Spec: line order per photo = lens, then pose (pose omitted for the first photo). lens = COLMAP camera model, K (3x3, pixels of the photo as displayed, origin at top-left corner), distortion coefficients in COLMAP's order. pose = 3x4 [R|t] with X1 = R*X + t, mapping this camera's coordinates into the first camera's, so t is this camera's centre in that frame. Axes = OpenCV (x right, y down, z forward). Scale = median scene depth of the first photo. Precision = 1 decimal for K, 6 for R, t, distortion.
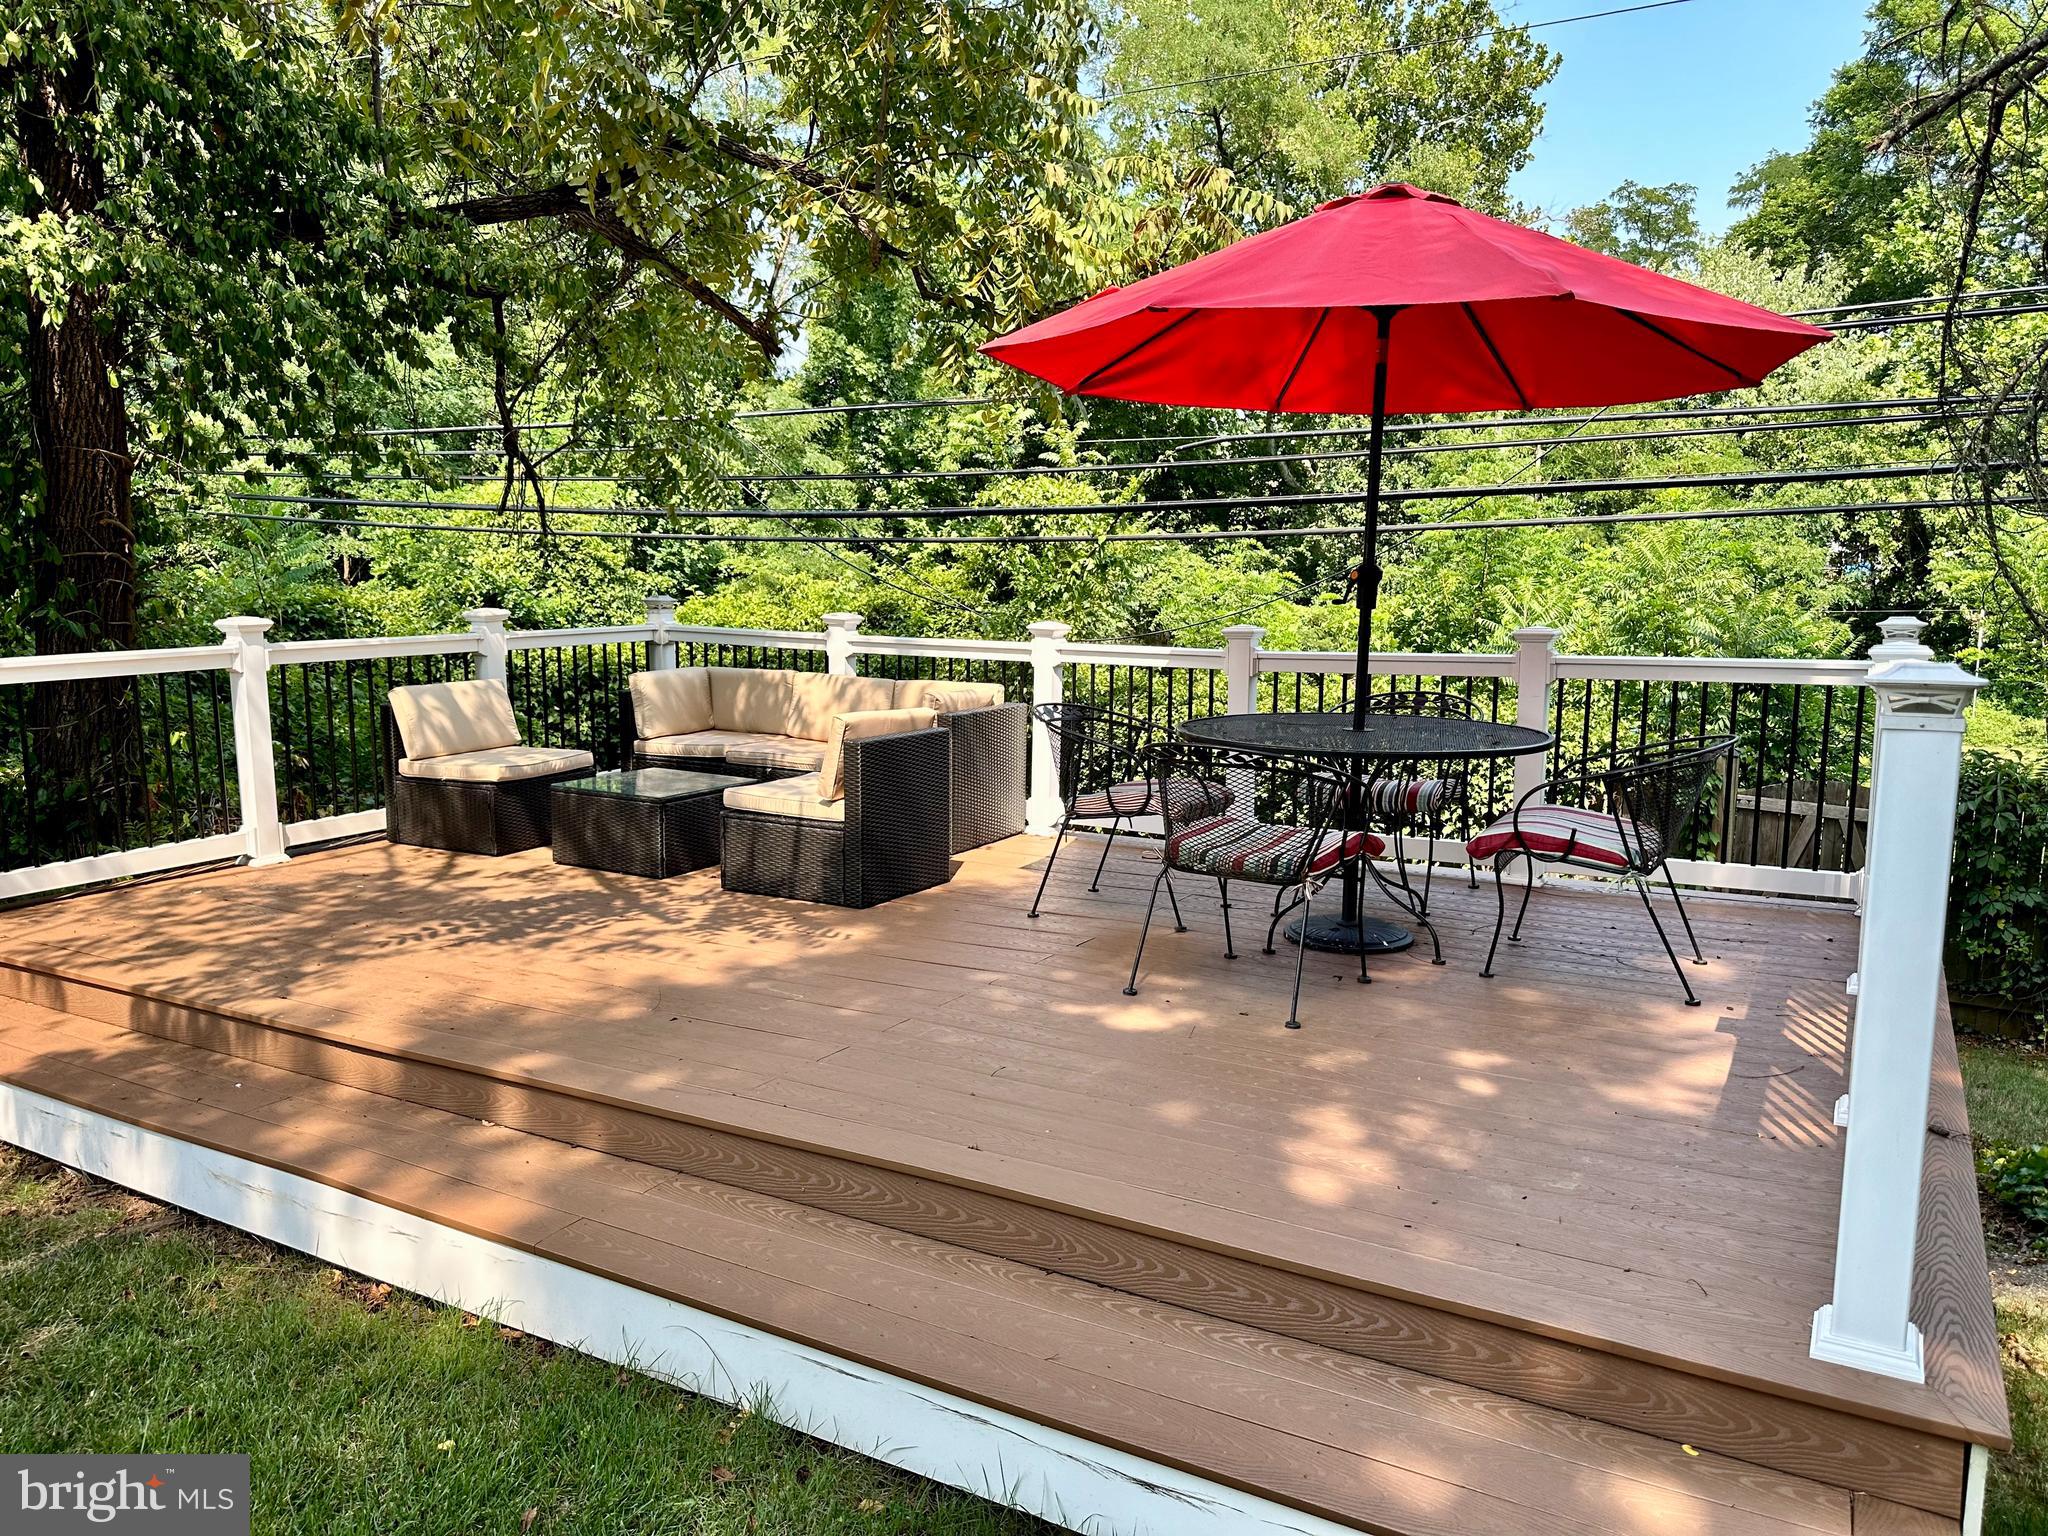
lens RADIAL K [[1398.6, 0, 1024.0], [0, 1398.6, 768.0], [0, 0, 1]] dist [0.002105, 0.000970]
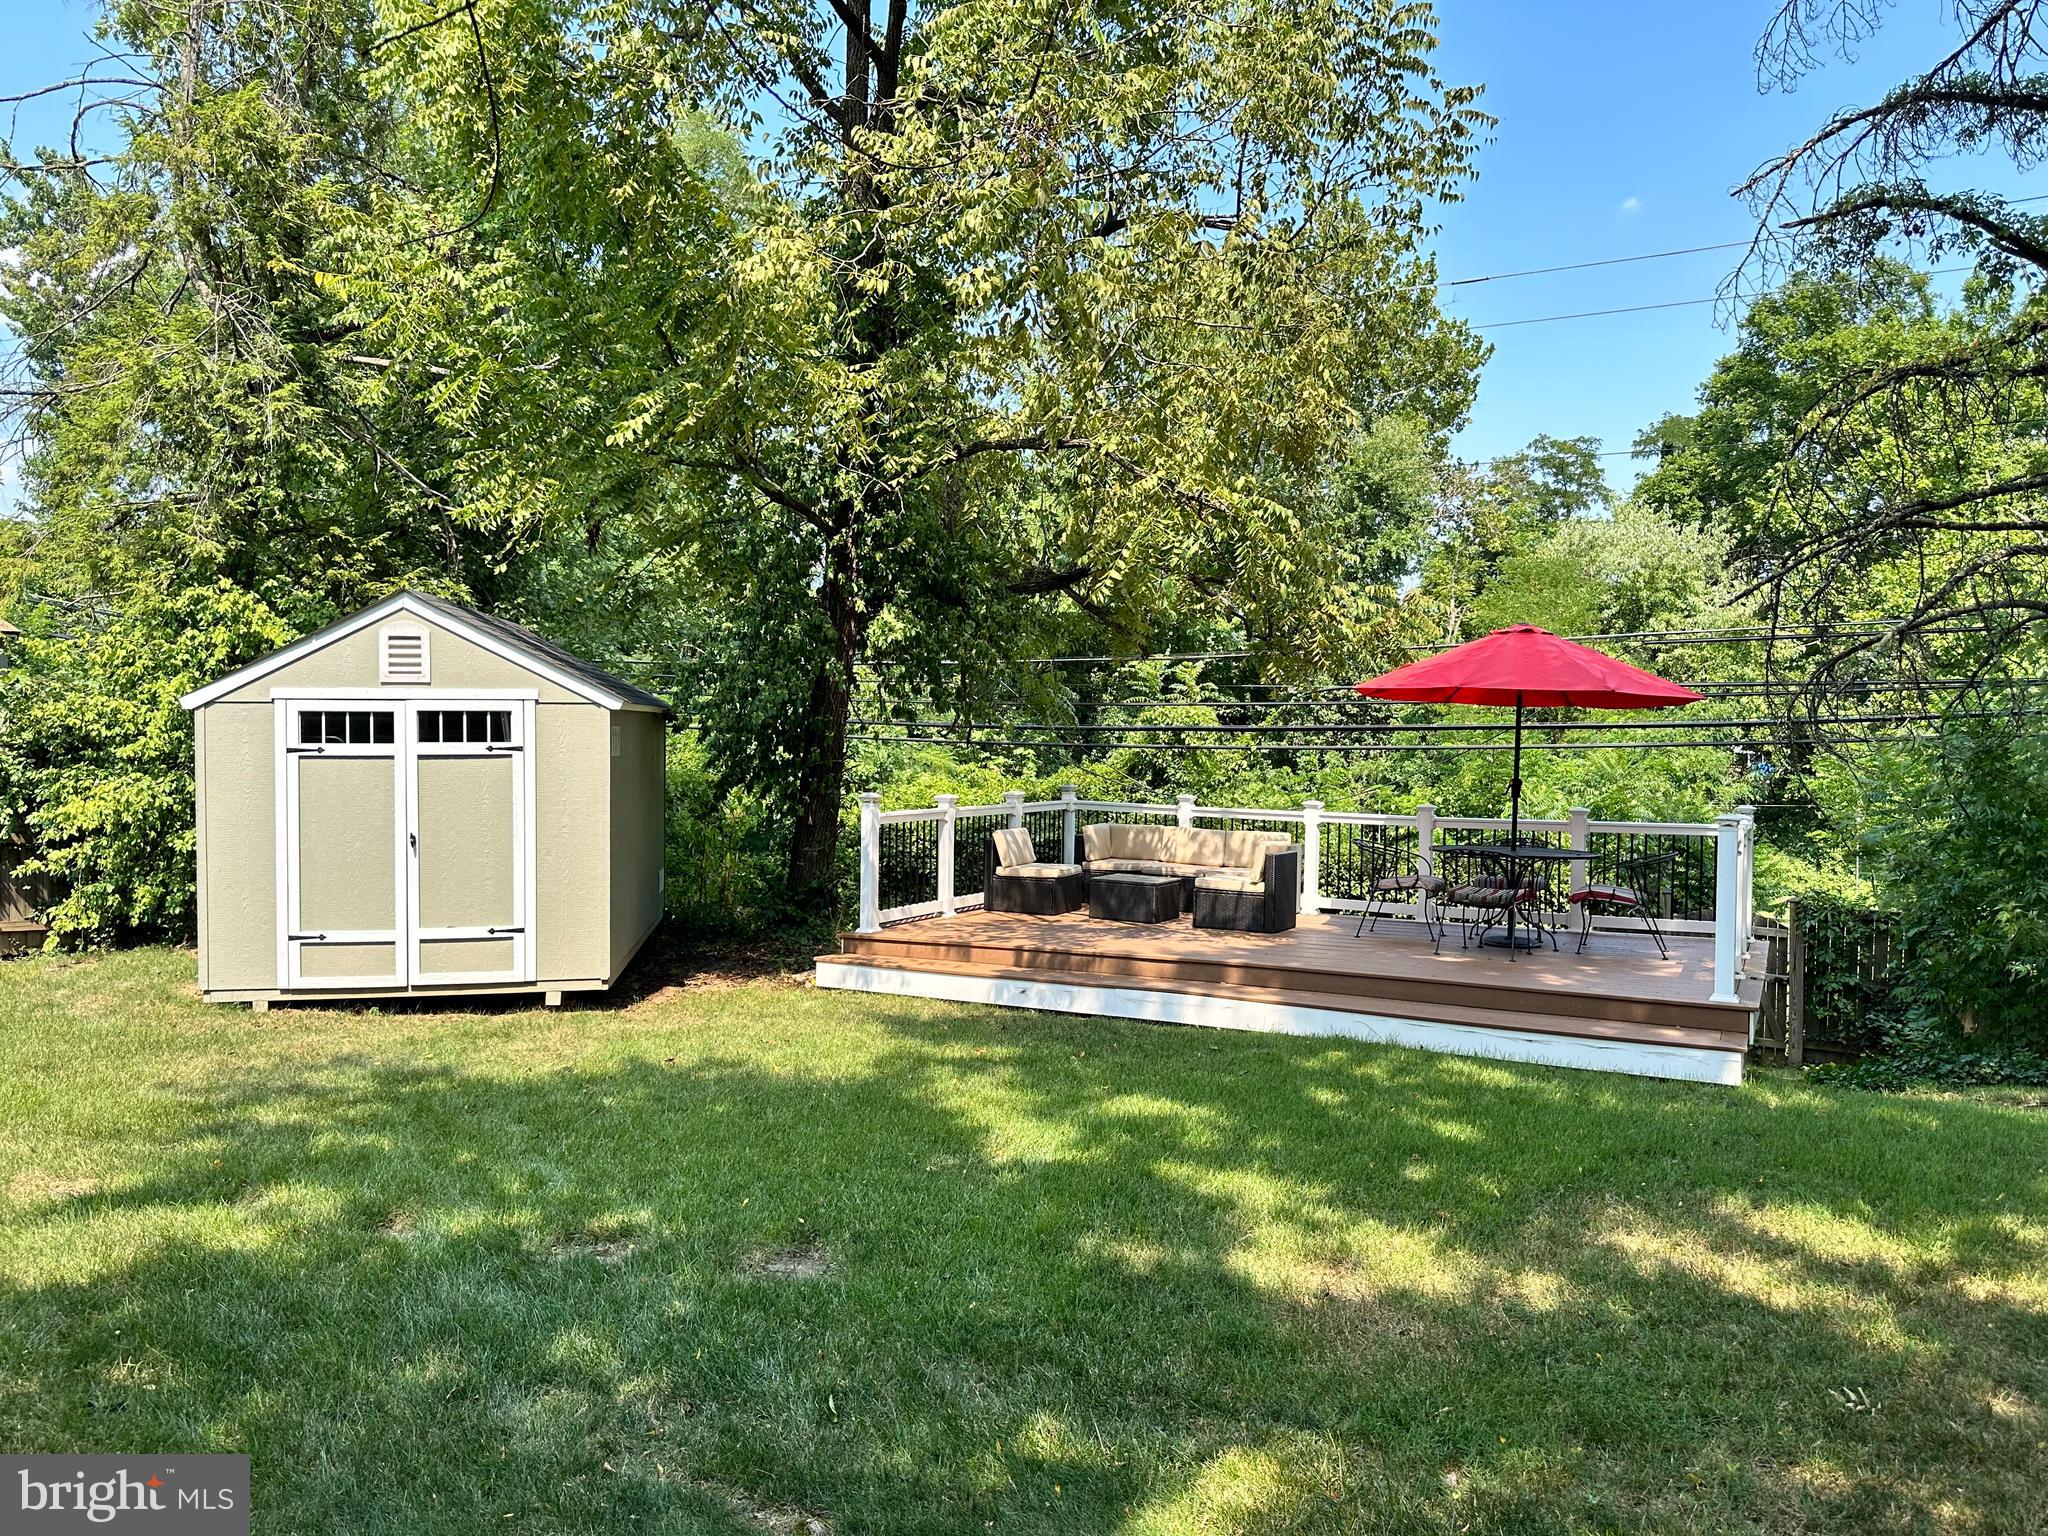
lens RADIAL K [[1422.9, 0, 1024.0], [0, 1422.9, 768.0], [0, 0, 1]] dist [0.036465, -0.002503]
pose [[0.998333, 0.016800, 0.055222, -0.096021], [-0.009483, 0.991444, -0.130188, 0.021151], [-0.056937, 0.129447, 0.989950, -0.179222]]
